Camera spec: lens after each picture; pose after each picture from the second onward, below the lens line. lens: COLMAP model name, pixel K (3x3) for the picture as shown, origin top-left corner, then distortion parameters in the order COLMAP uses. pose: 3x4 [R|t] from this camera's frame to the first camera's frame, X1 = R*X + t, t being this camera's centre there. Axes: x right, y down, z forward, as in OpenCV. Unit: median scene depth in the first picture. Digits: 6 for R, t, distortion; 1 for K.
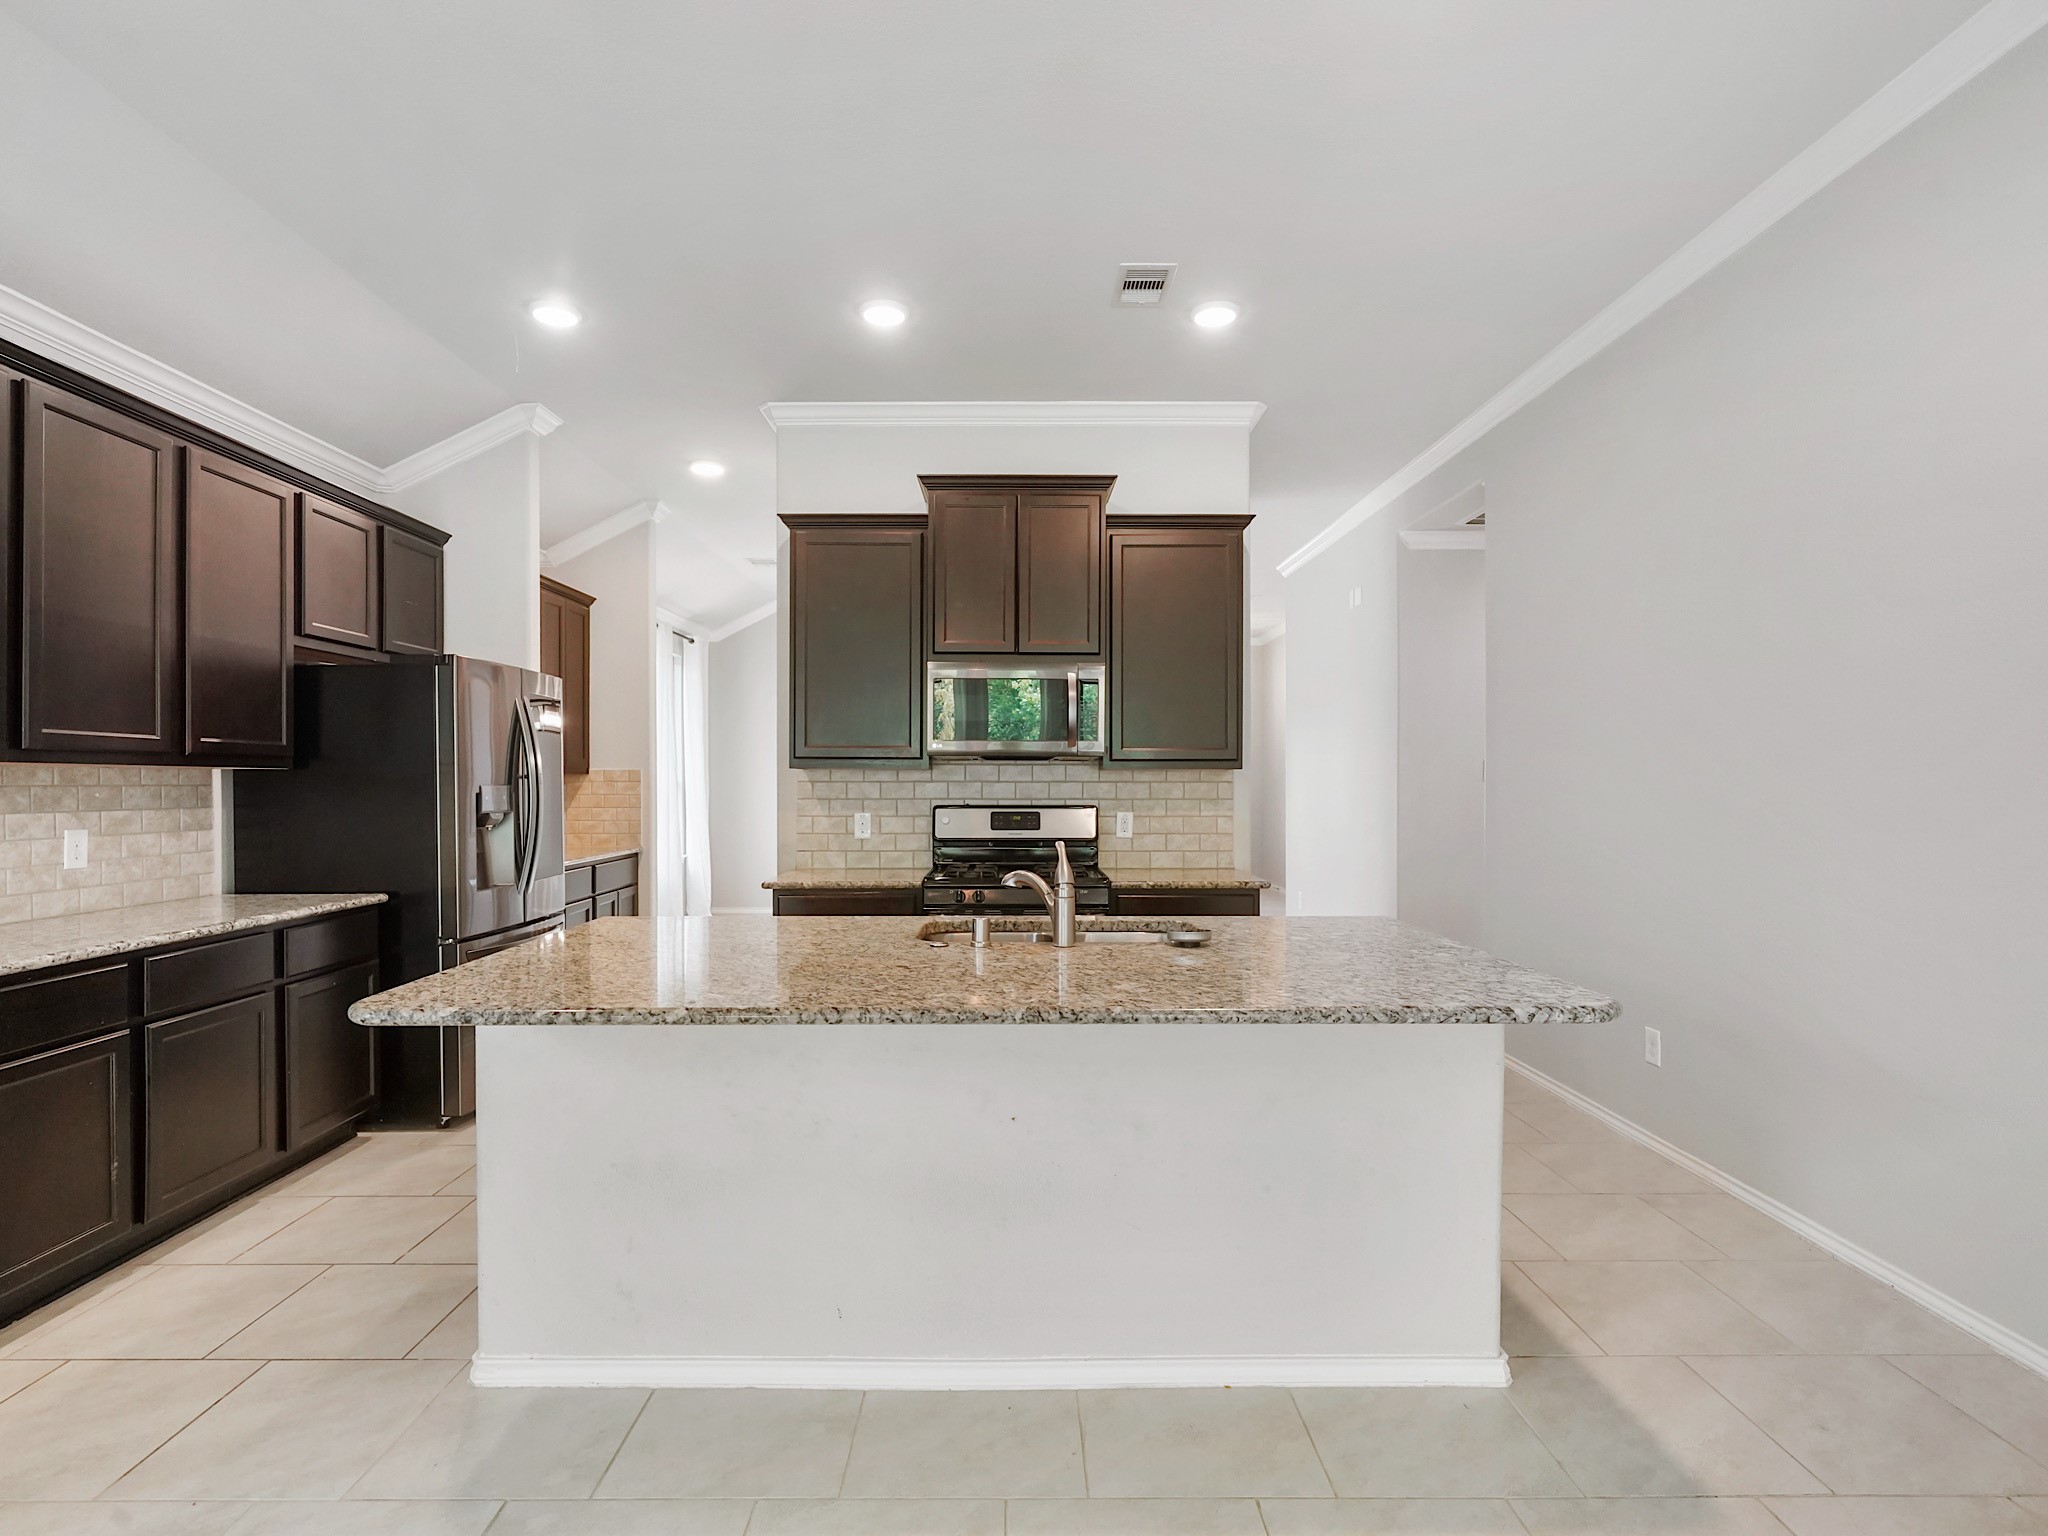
lens RADIAL K [[1020.7, 0, 1007.2], [0, 1020.7, 783.6], [0, 0, 1]] dist [-0.000949, 0.000141]
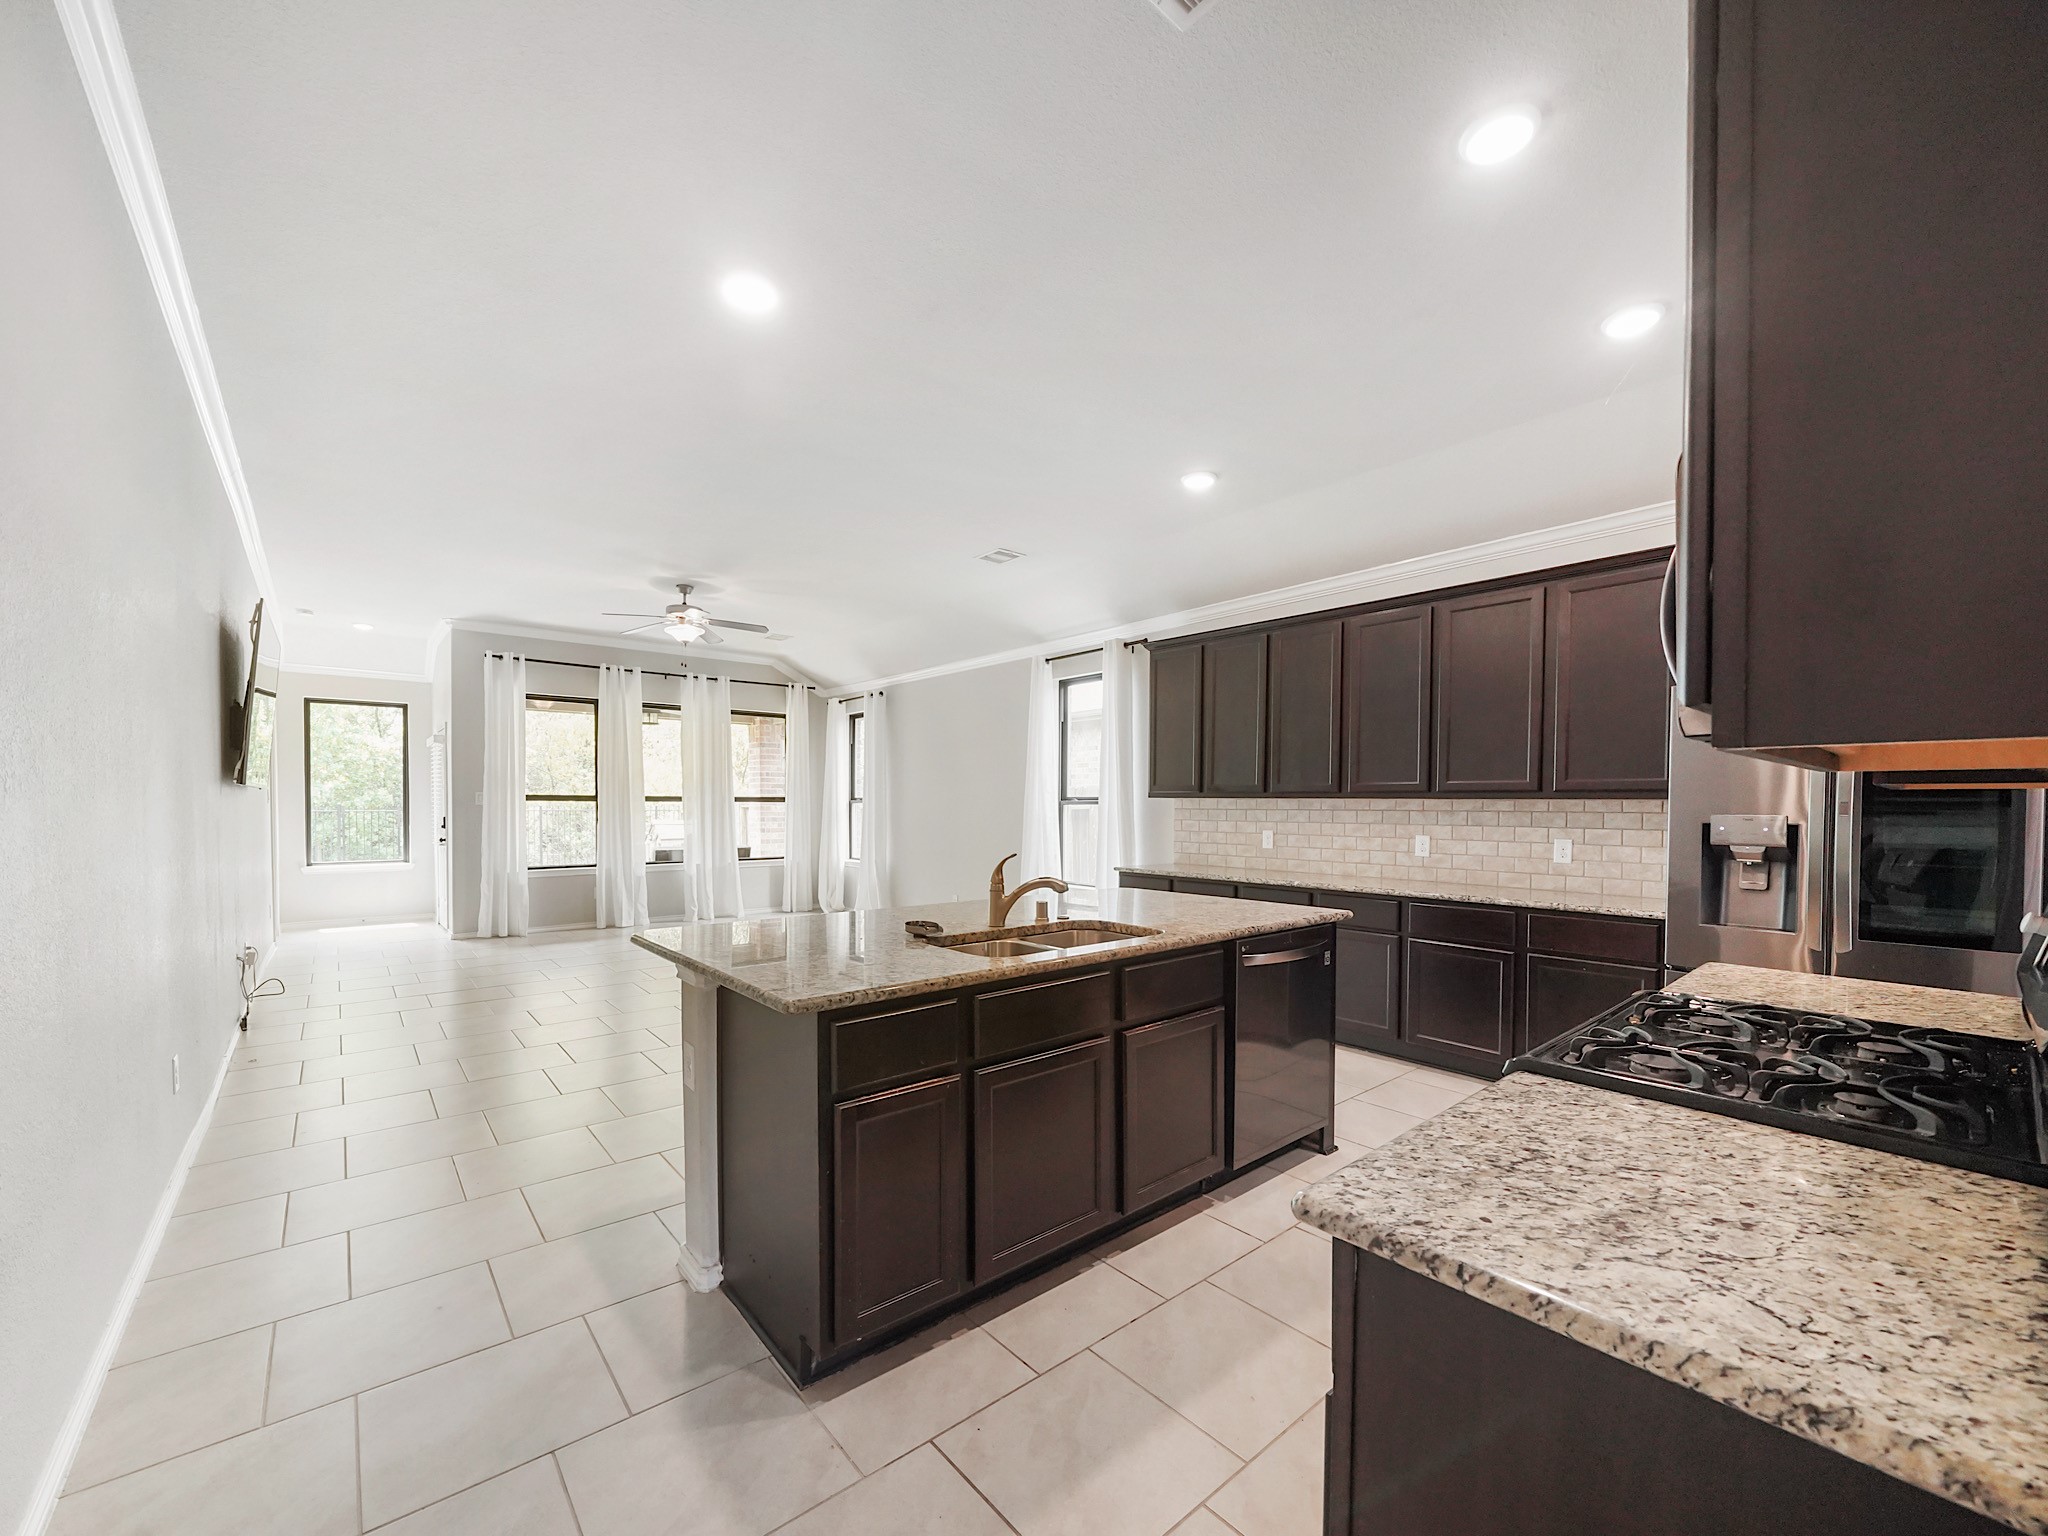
lens RADIAL K [[819.3, 0, 1020.0], [0, 819.3, 819.2], [0, 0, 1]] dist [-0.003126, -0.000386]
pose [[-0.763526, 0.006724, -0.645742, 0.419479], [-0.008042, 0.999769, 0.019919, -0.003824], [0.645727, 0.020402, -0.763296, 1.042994]]
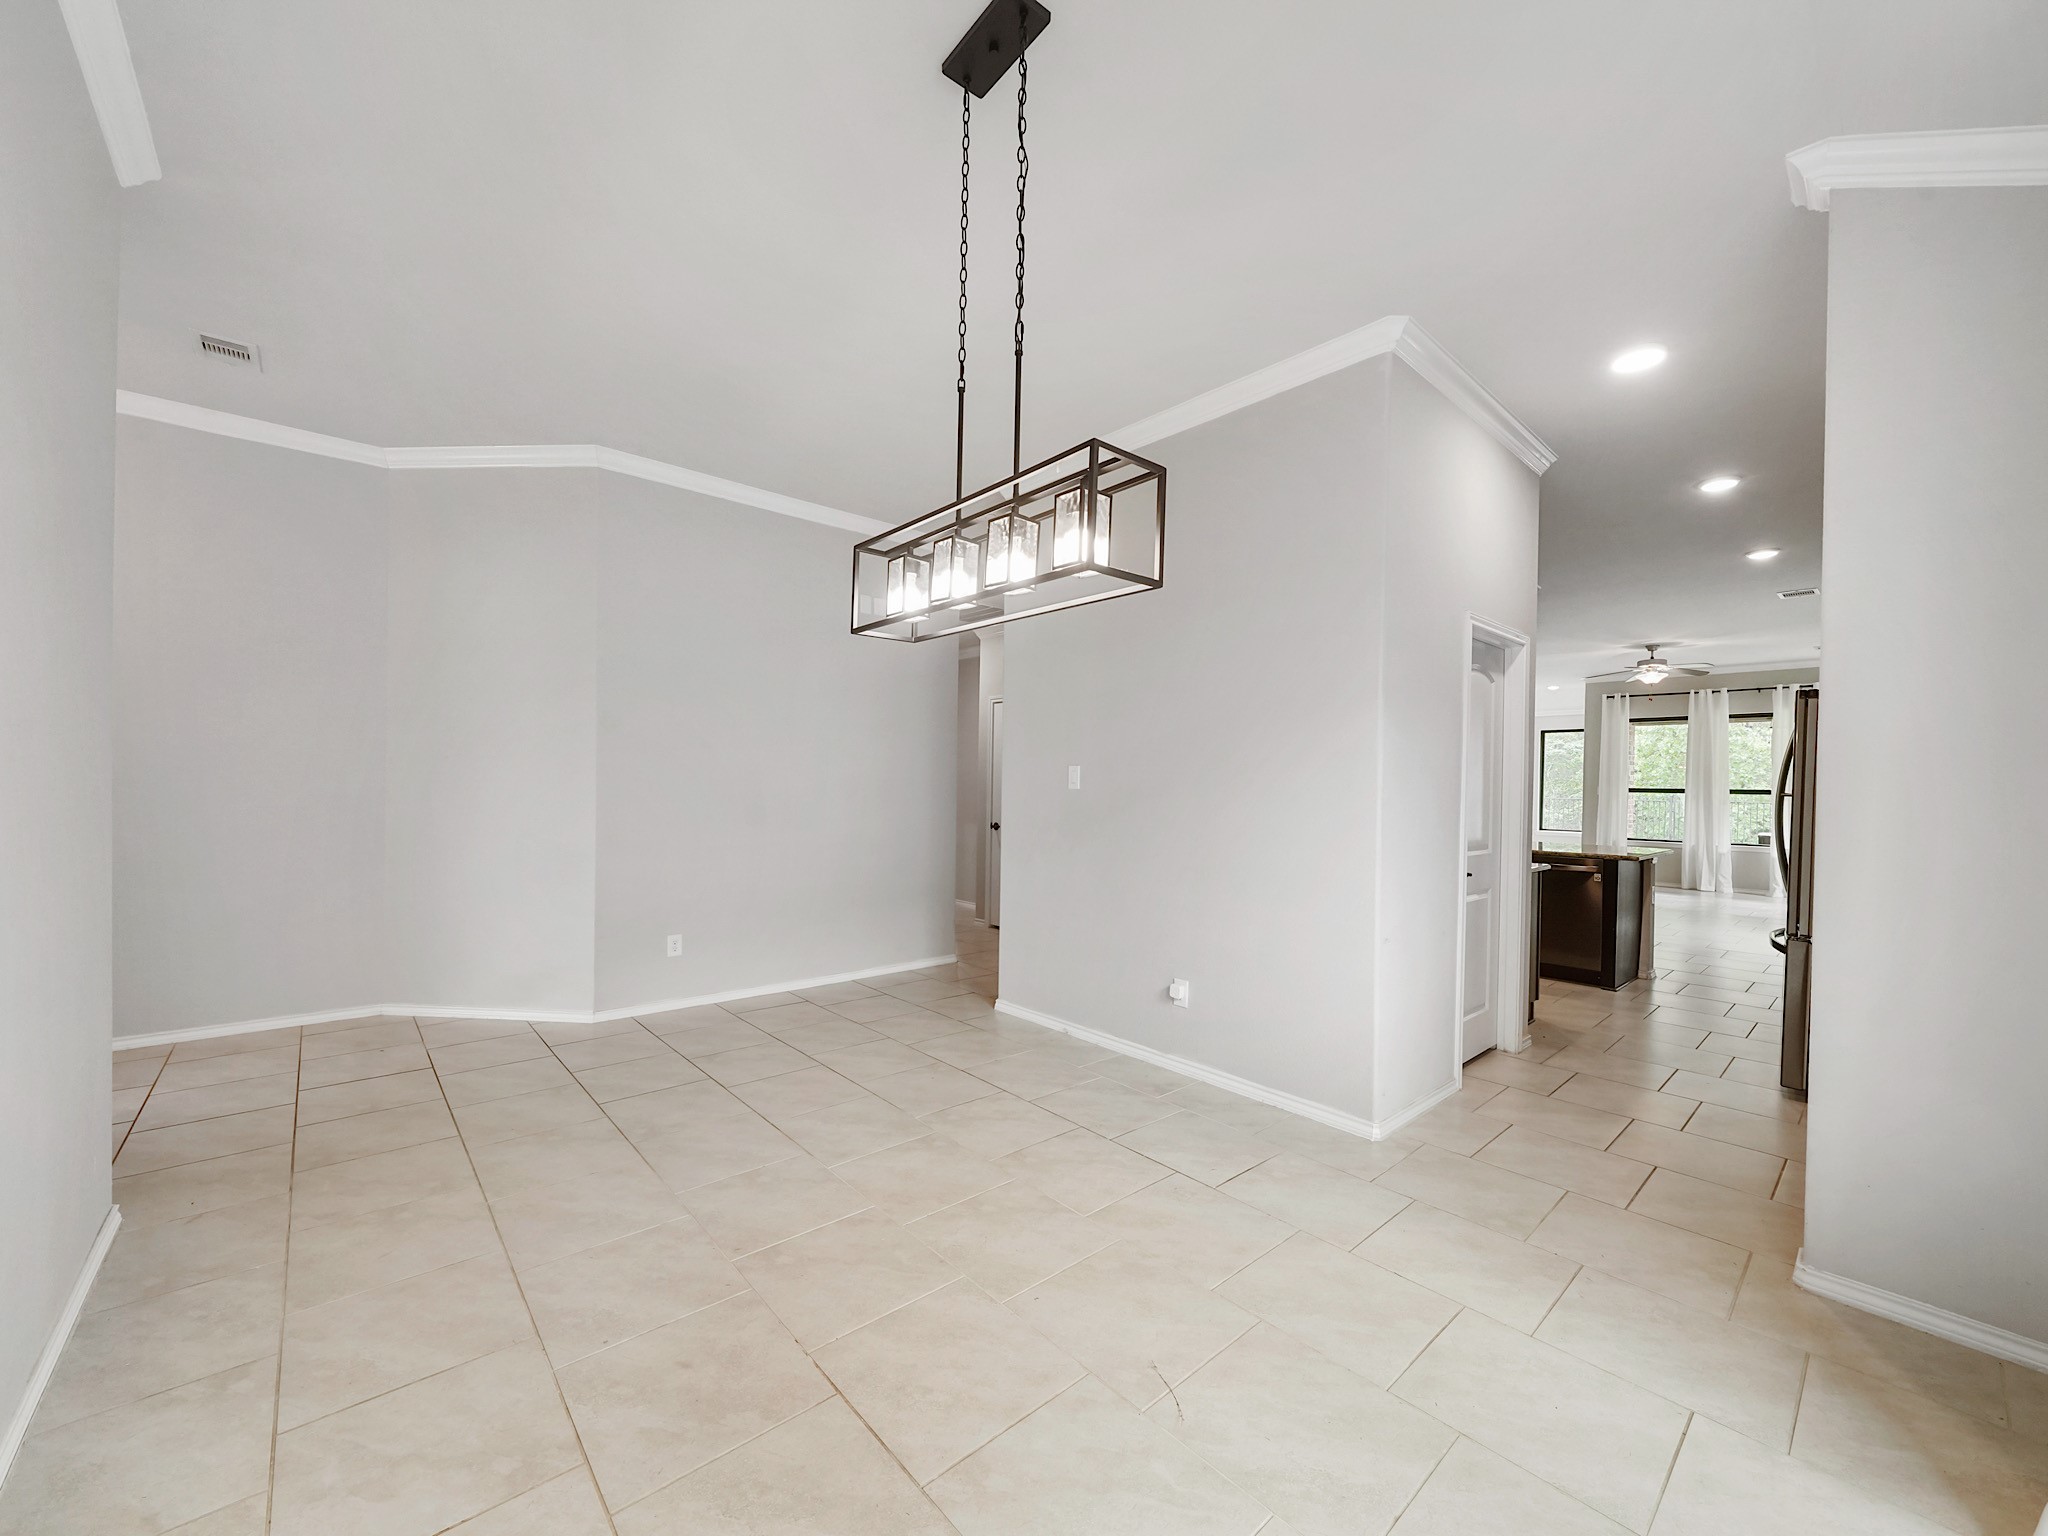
lens RADIAL K [[819.3, 0, 1009.4], [0, 819.3, 791.5], [0, 0, 1]] dist [-0.003126, -0.000386]
pose [[-0.669799, -0.017564, 0.742334, -0.547678], [-0.012766, 0.999845, 0.012138, -0.009375], [-0.742432, -0.001347, -0.669920, 2.223522]]
